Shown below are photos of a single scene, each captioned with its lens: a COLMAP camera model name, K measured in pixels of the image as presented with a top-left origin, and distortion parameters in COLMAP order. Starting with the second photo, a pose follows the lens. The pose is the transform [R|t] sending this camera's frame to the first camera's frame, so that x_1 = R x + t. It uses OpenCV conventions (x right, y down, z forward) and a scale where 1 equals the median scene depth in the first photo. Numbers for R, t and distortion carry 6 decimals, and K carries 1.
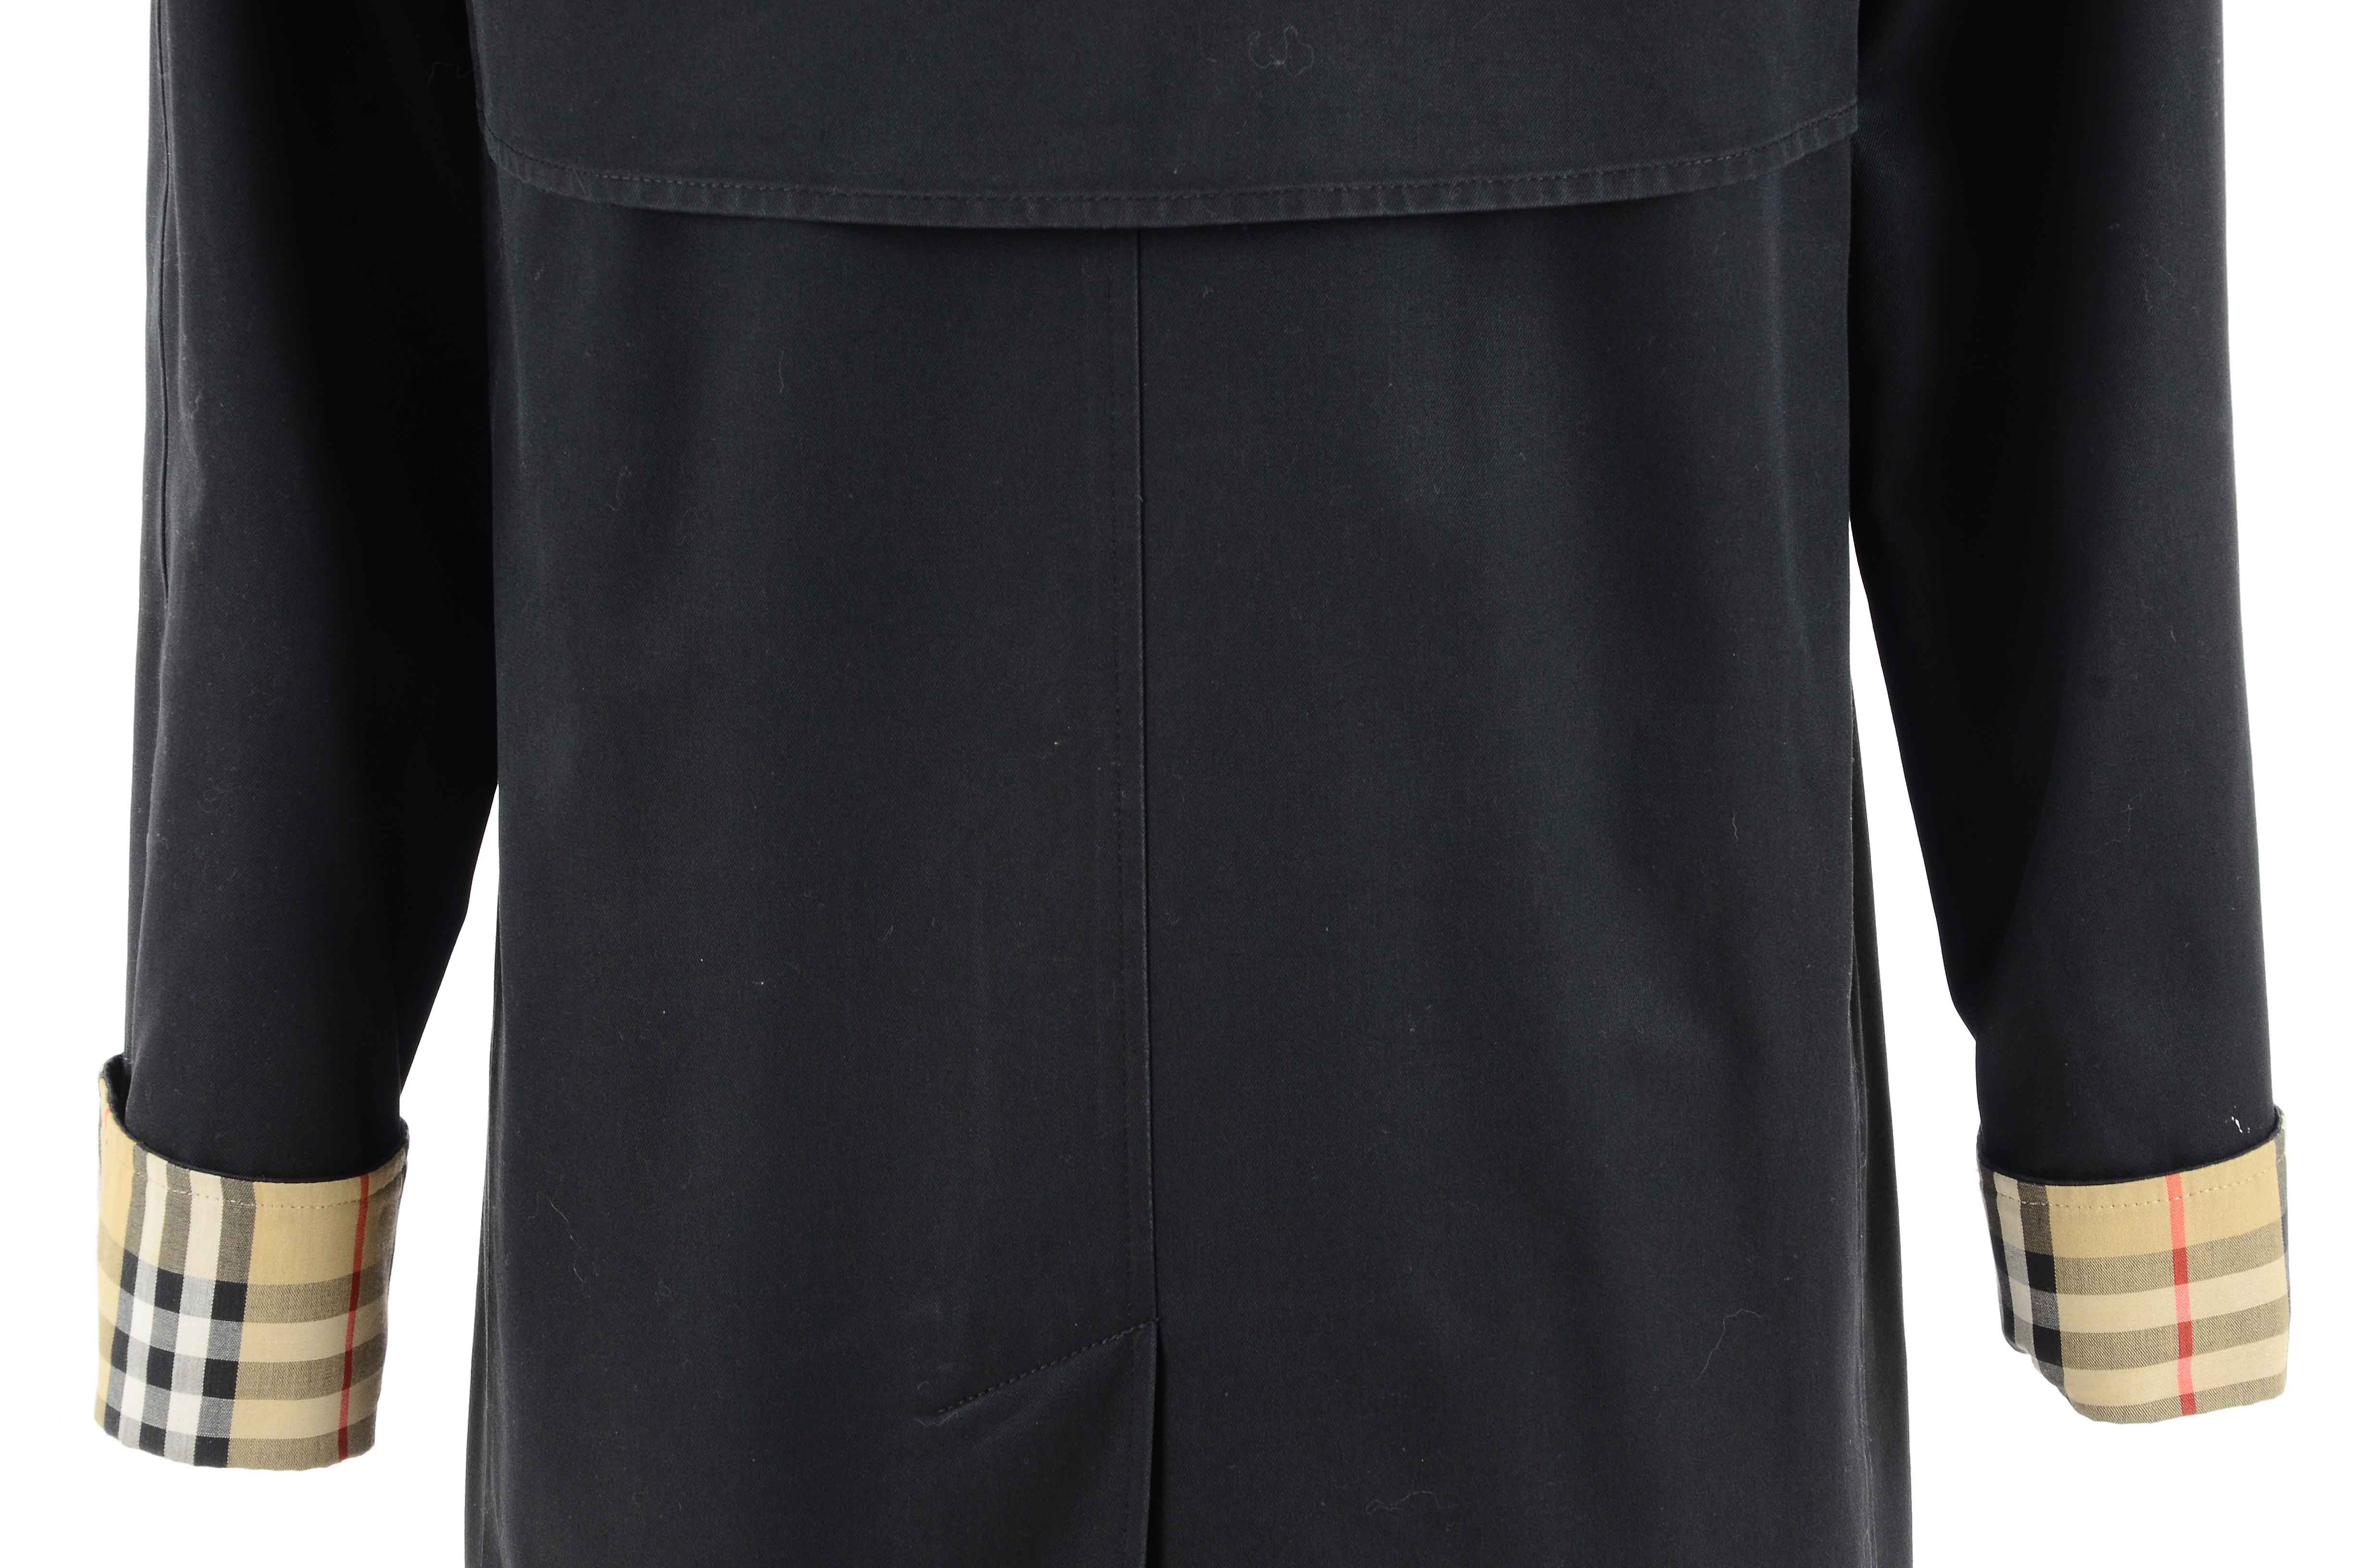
lens RADIAL K [[6791.1, 0, 1178.3], [0, 6791.1, 787.8], [0, 0, 1]] dist [0.690077, 0.000000]
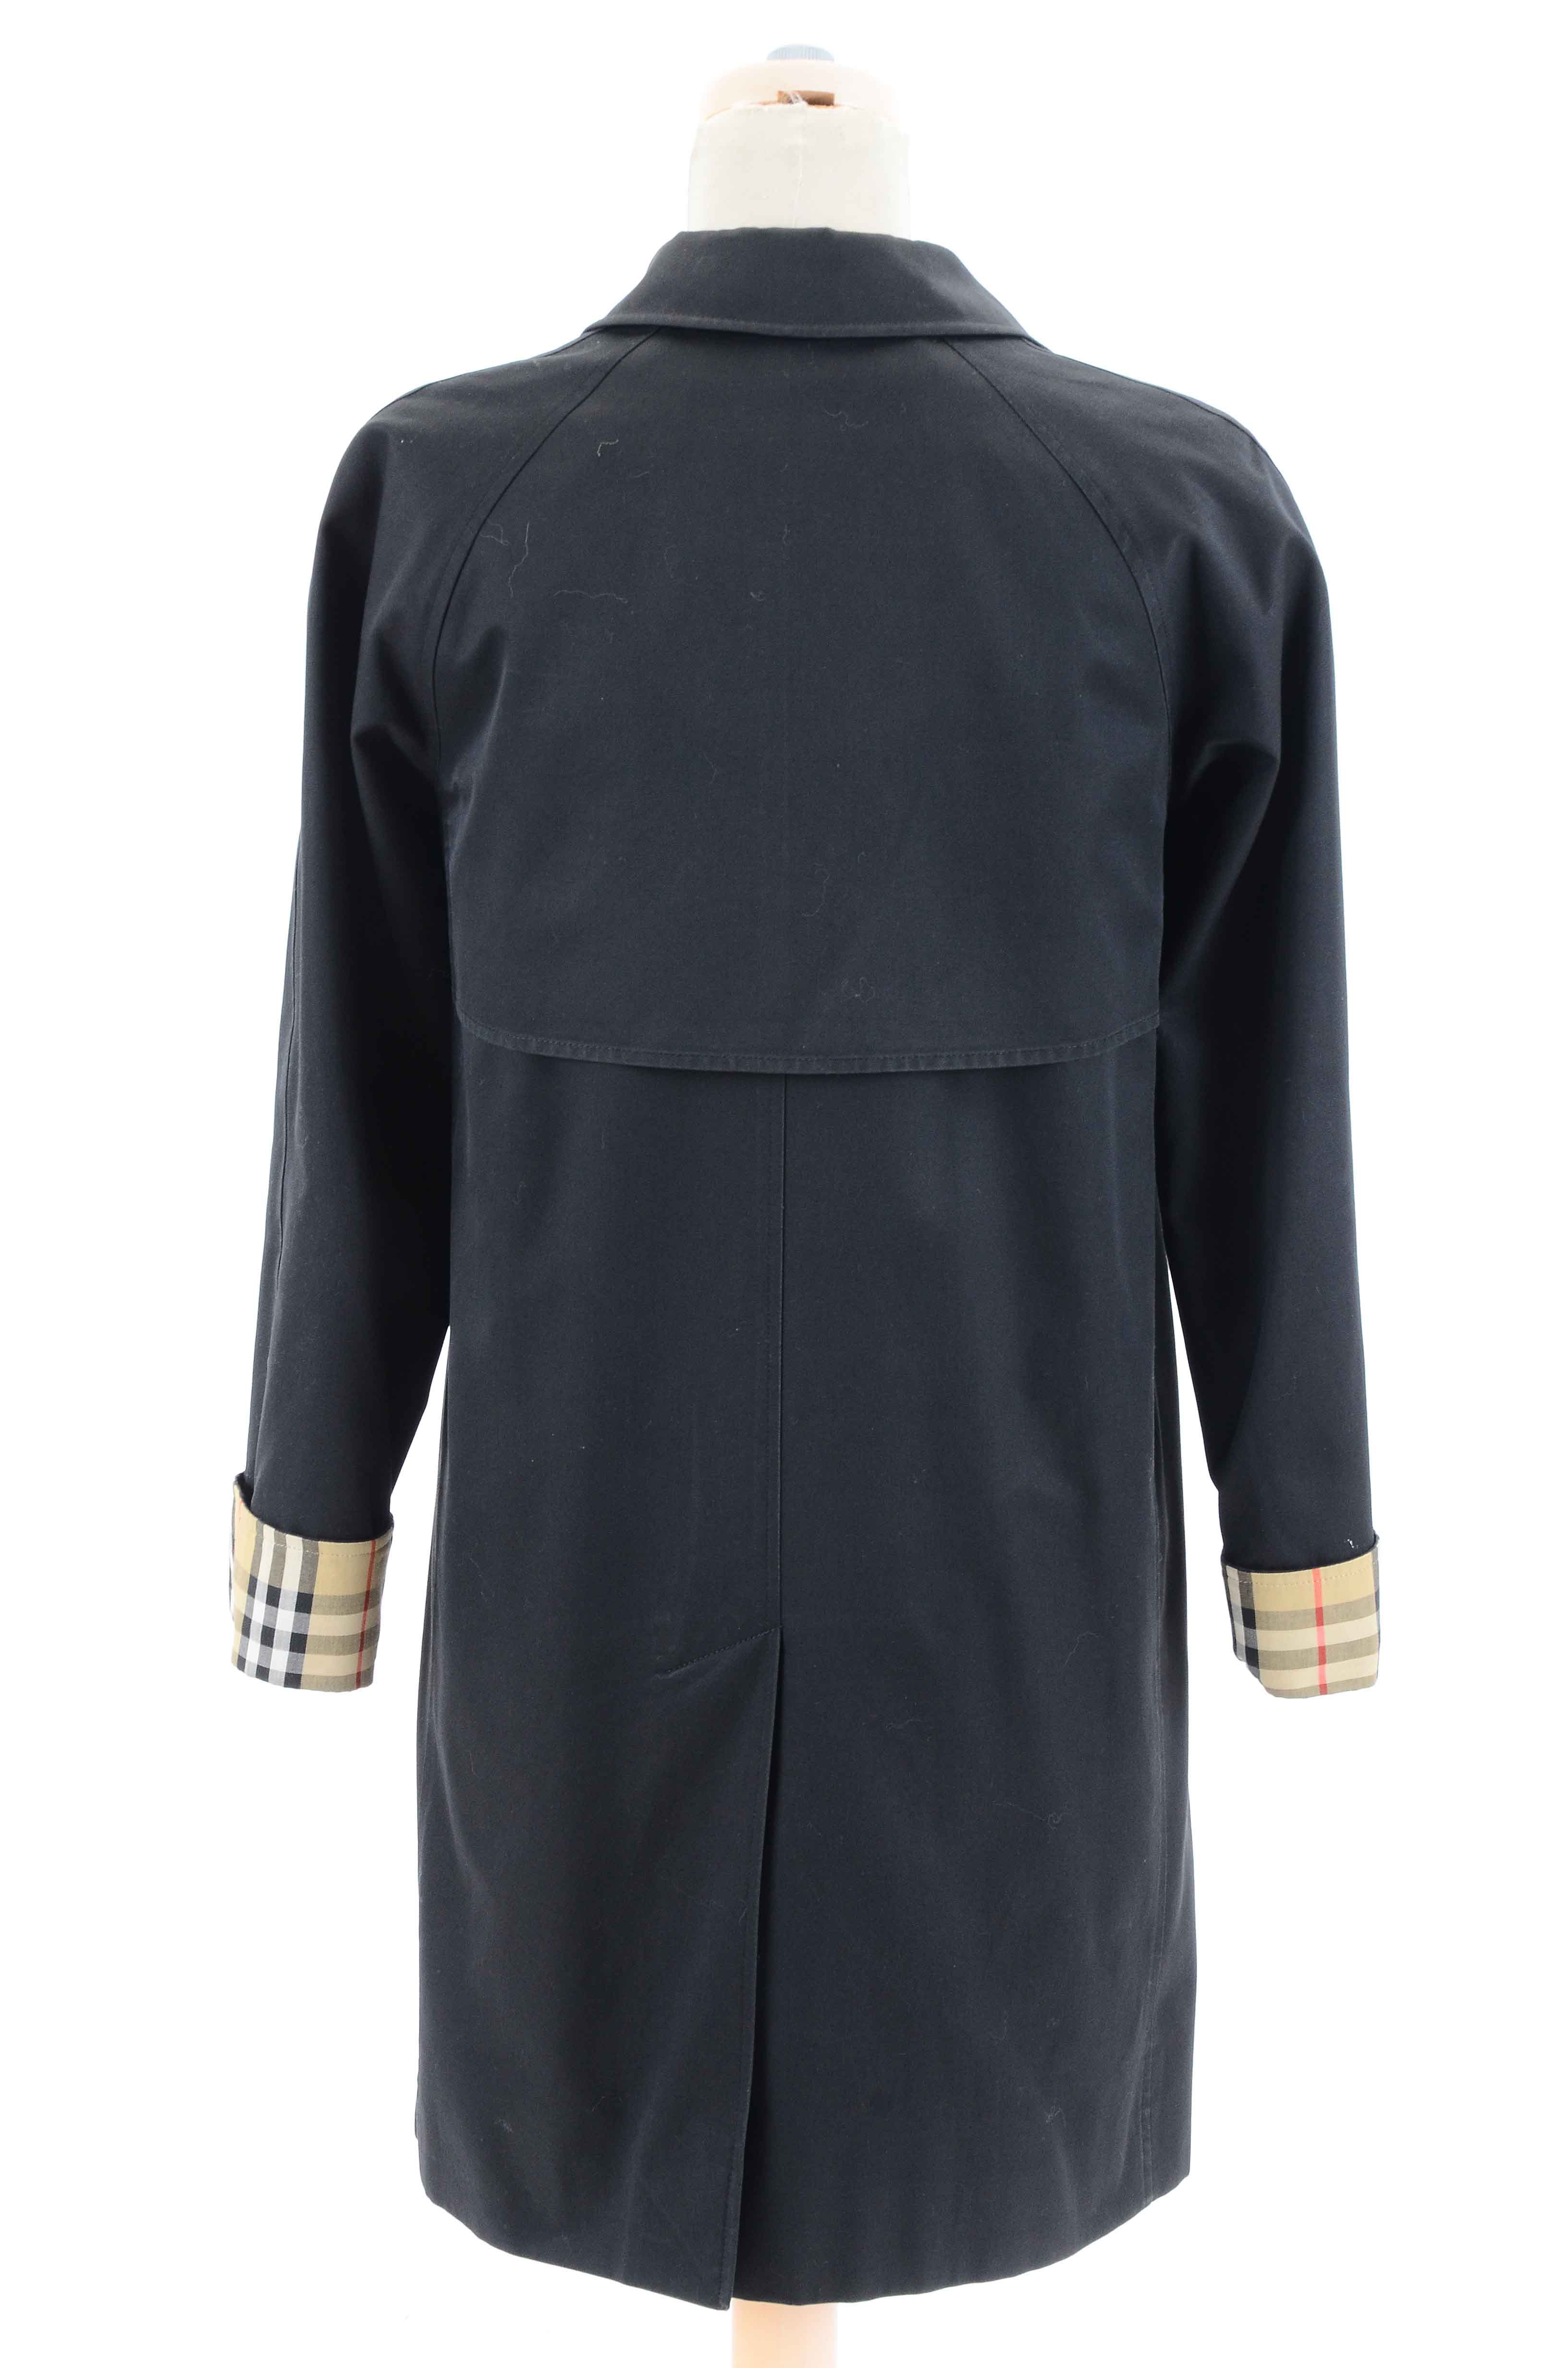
lens RADIAL K [[6416.3, 0, 791.2], [0, 6416.3, 1188.7], [0, 0, 1]] dist [0.556168, 0.000000]
pose [[0.999259, 0.029481, -0.024755, 0.040341], [-0.029657, 0.999537, -0.006740, -0.033611], [0.024545, 0.007469, 0.999671, -0.810993]]
